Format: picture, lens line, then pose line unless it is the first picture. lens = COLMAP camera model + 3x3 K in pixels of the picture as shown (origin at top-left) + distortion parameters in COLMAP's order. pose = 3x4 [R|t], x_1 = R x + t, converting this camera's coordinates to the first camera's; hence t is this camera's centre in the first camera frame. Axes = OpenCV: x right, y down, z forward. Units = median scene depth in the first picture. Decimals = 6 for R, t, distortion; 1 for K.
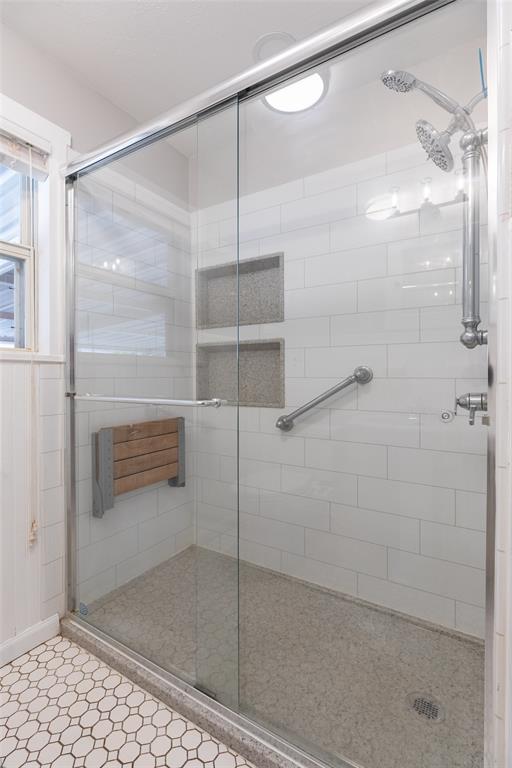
lens RADIAL K [[342.6, 0, 256.1], [0, 342.6, 371.9], [0, 0, 1]] dist [-0.002960, -0.000864]
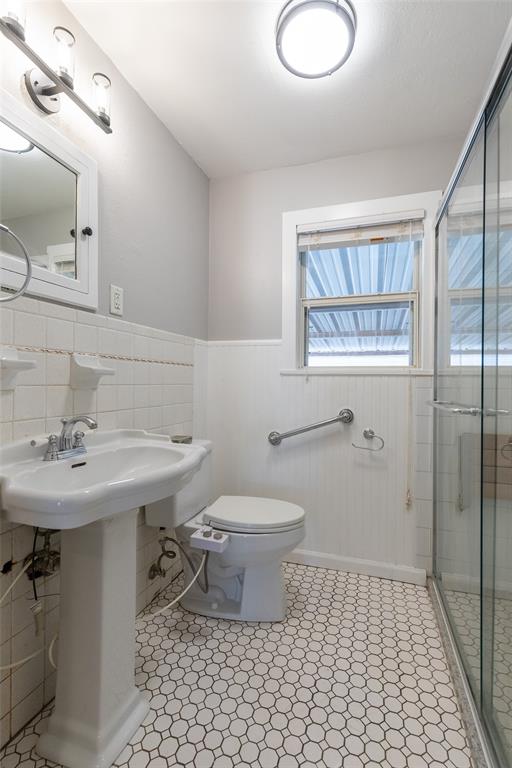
lens RADIAL K [[342.6, 0, 256.1], [0, 342.6, 371.9], [0, 0, 1]] dist [-0.002960, -0.000864]
pose [[0.233377, -0.030353, -0.971912, 0.558078], [-0.001813, 0.999497, -0.031650, 0.001798], [0.972385, 0.009149, 0.233205, 0.071591]]
